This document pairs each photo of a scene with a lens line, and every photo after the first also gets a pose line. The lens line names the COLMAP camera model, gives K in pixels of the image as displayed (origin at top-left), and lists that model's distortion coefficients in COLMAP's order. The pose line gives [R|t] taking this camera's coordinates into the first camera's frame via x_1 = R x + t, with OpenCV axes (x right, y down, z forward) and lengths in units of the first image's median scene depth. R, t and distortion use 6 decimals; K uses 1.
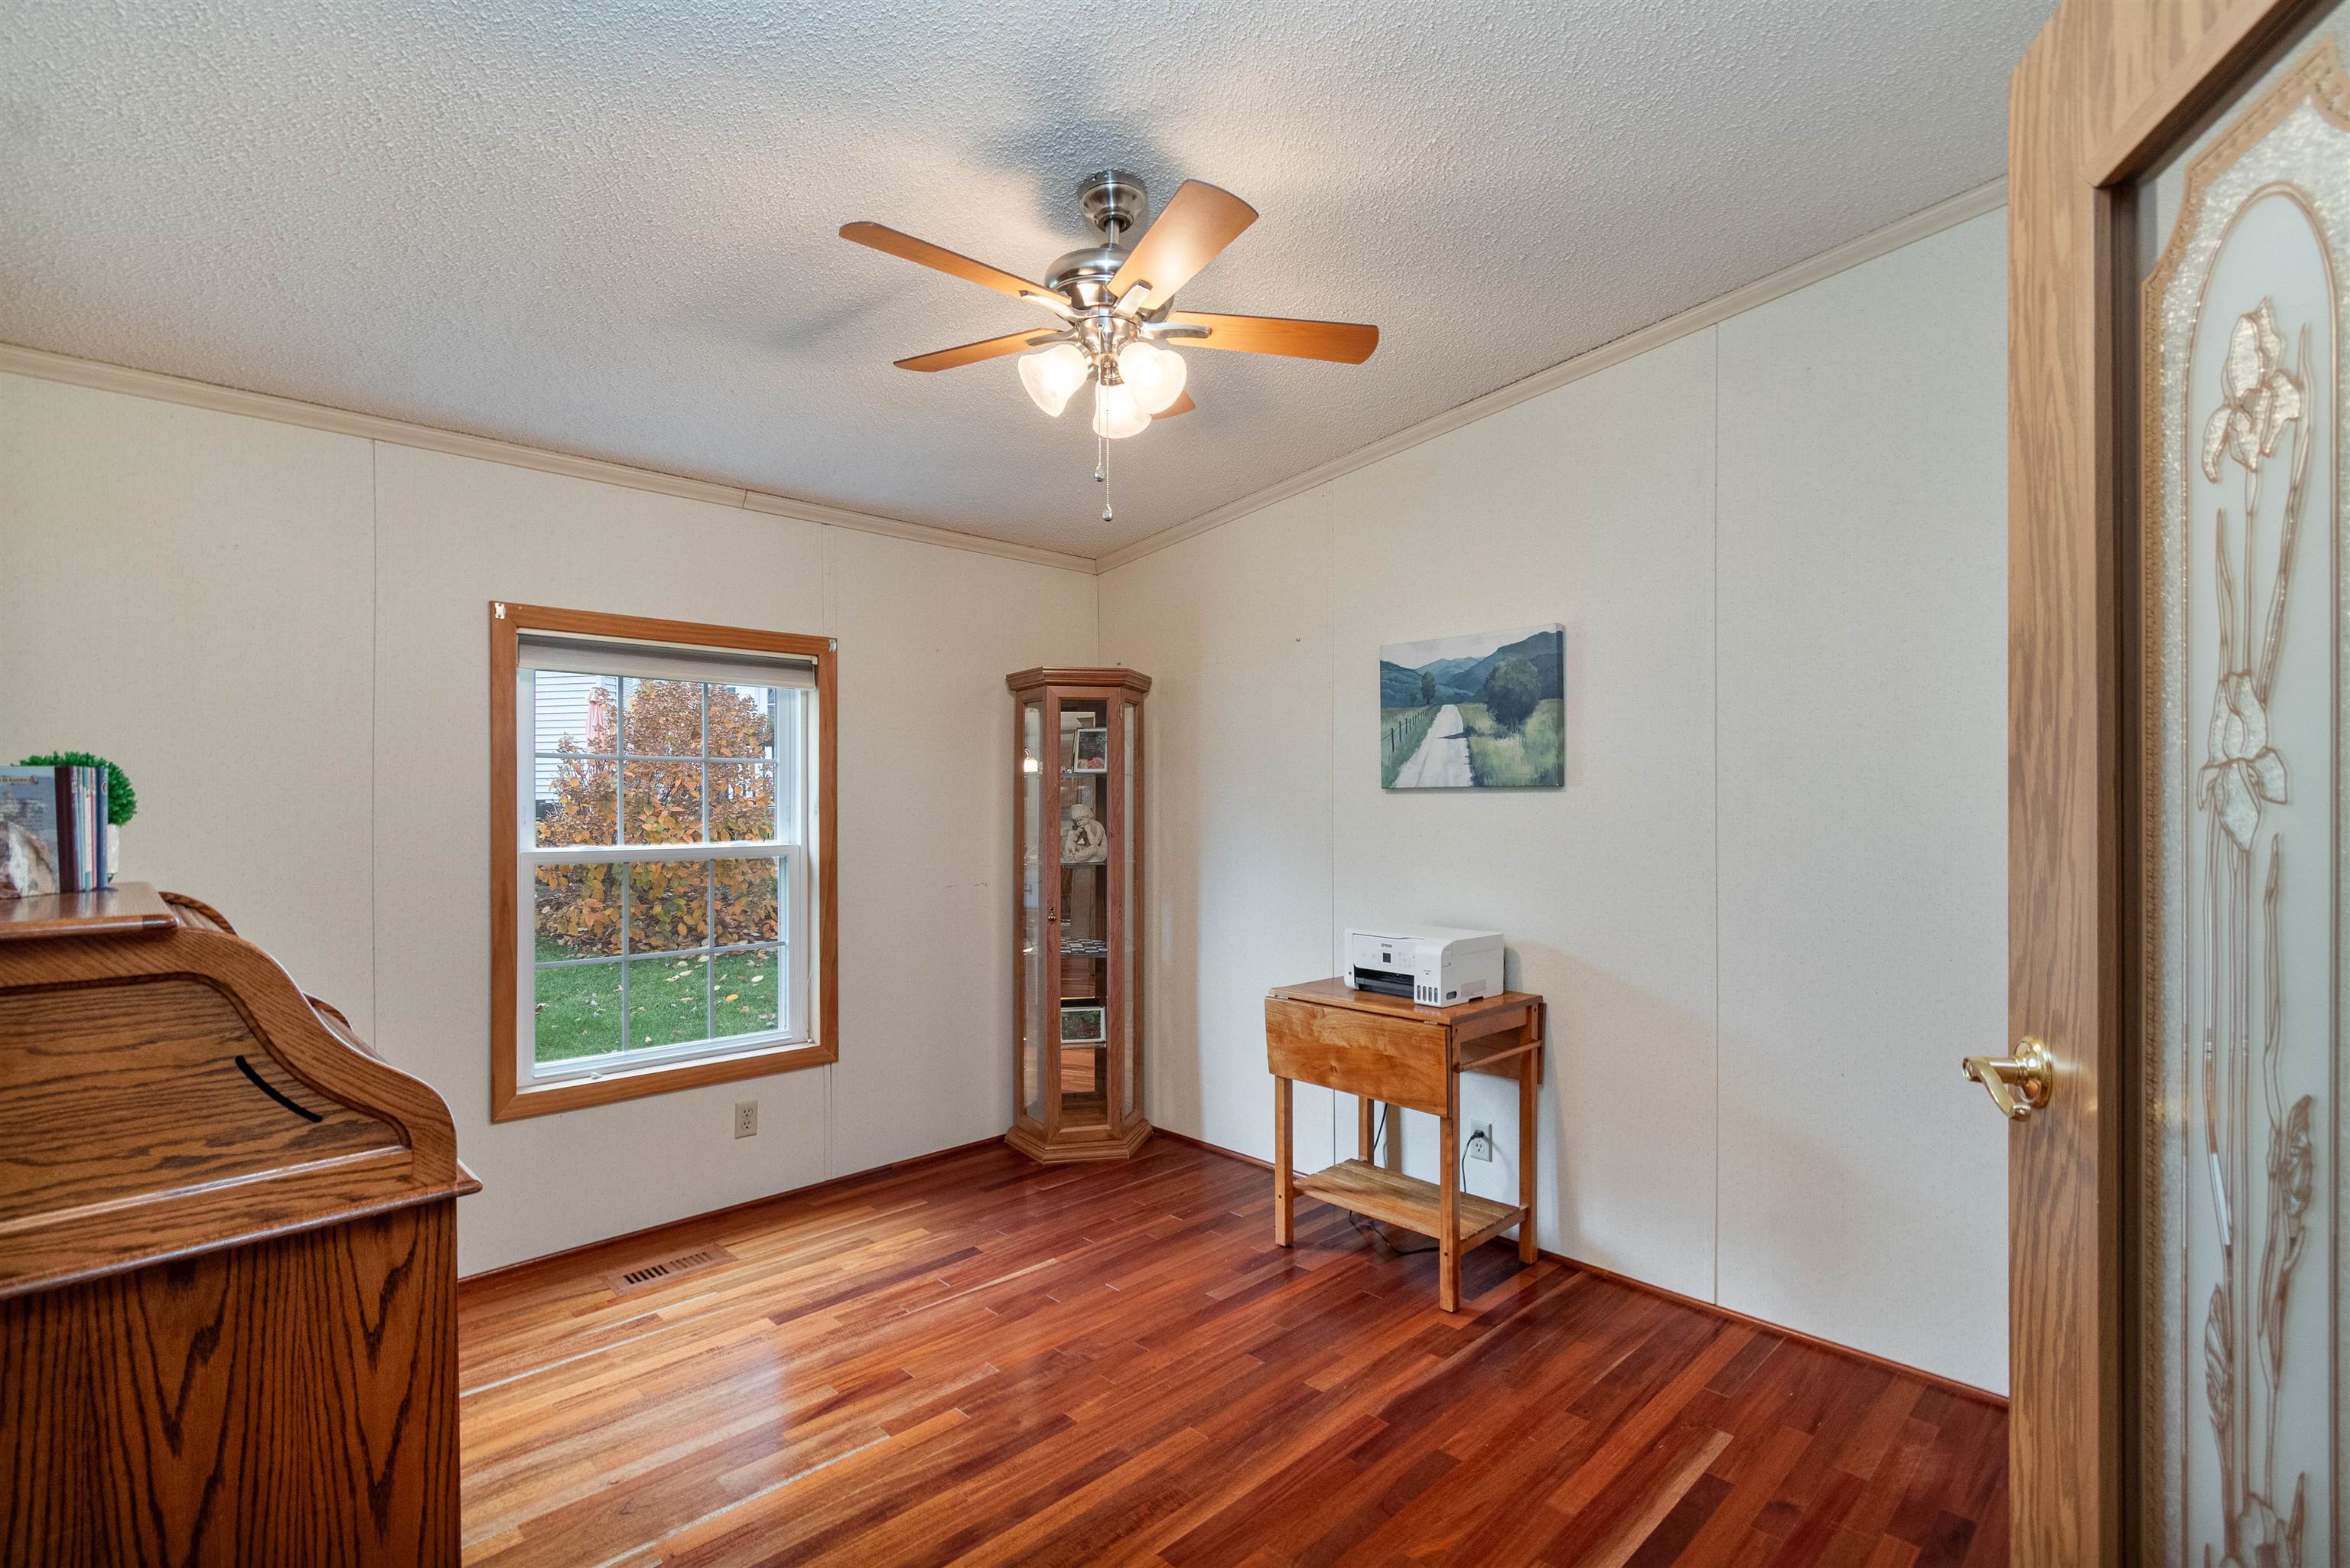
lens RADIAL K [[1062.5, 0, 1184.9], [0, 1062.5, 819.3], [0, 0, 1]] dist [0.002794, -0.001580]
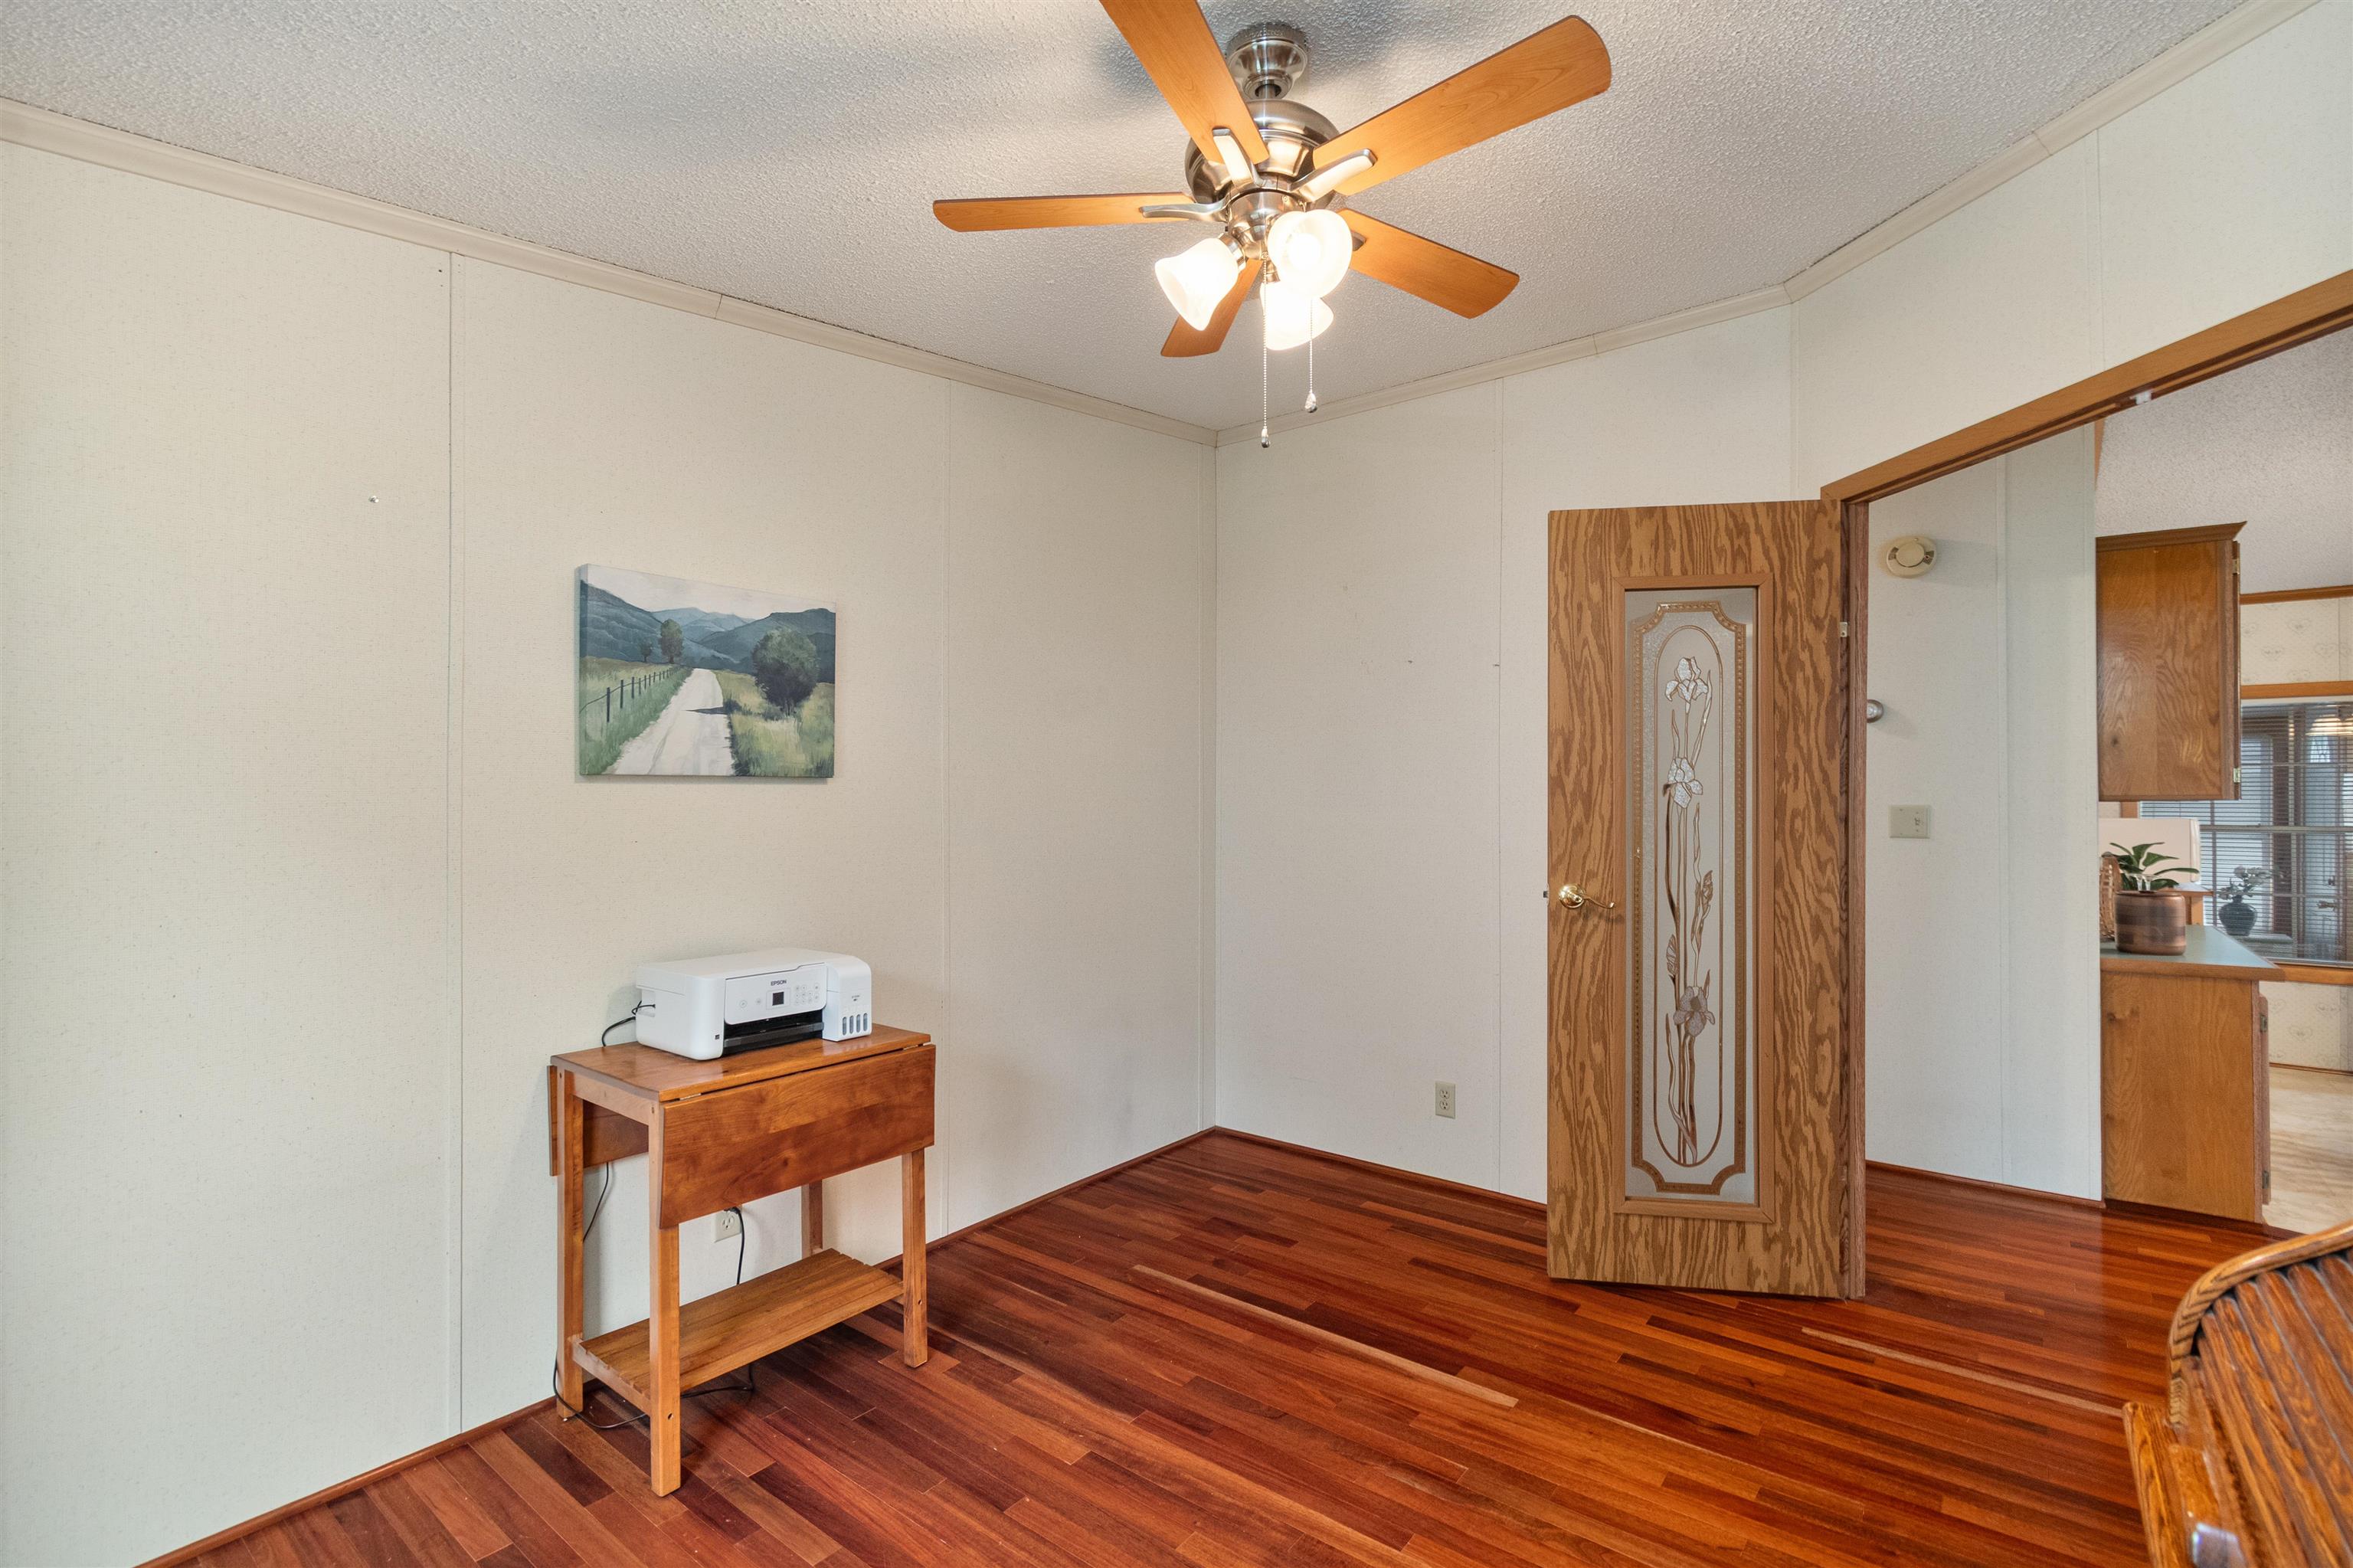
lens RADIAL K [[1063.9, 0, 1180.0], [0, 1063.9, 796.8], [0, 0, 1]] dist [0.002794, -0.001580]
pose [[-0.122374, -0.001774, 0.992482, -0.589972], [0.016911, 0.999849, 0.003872, -0.012528], [-0.992340, 0.017258, -0.122326, 0.784530]]
